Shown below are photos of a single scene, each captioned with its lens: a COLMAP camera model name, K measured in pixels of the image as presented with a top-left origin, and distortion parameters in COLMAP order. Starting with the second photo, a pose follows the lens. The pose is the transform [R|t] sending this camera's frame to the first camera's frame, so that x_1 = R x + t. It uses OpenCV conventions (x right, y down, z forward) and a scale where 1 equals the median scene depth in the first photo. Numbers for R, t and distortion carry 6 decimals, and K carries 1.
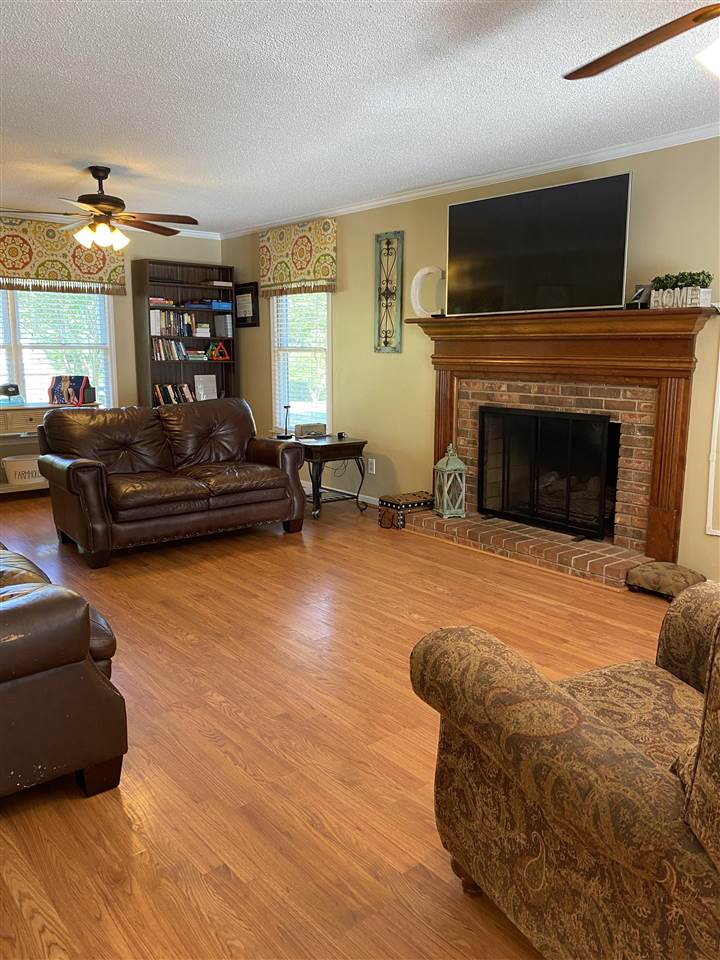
lens RADIAL K [[776.5, 0, 360.0], [0, 776.5, 480.0], [0, 0, 1]] dist [0.004850, -0.002078]
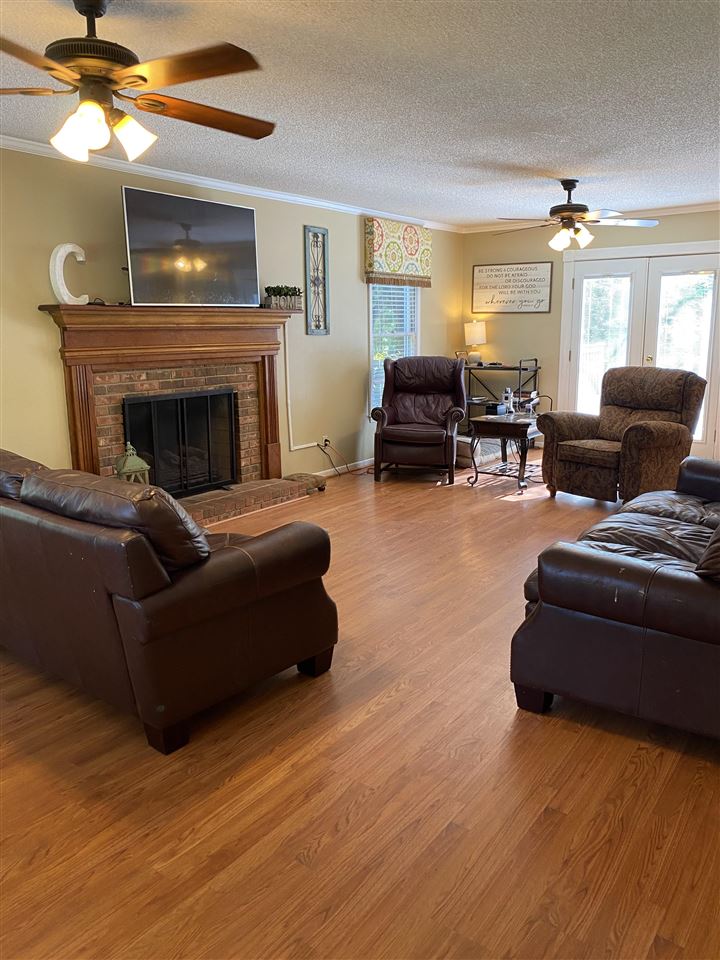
lens RADIAL K [[722.8, 0, 362.2], [0, 722.8, 453.7], [0, 0, 1]] dist [0.036369, -0.006781]
pose [[-0.252425, -0.156257, 0.954916, -0.834472], [0.184934, 0.960892, 0.206121, -0.169426], [-0.949780, 0.228626, -0.213656, 0.976800]]
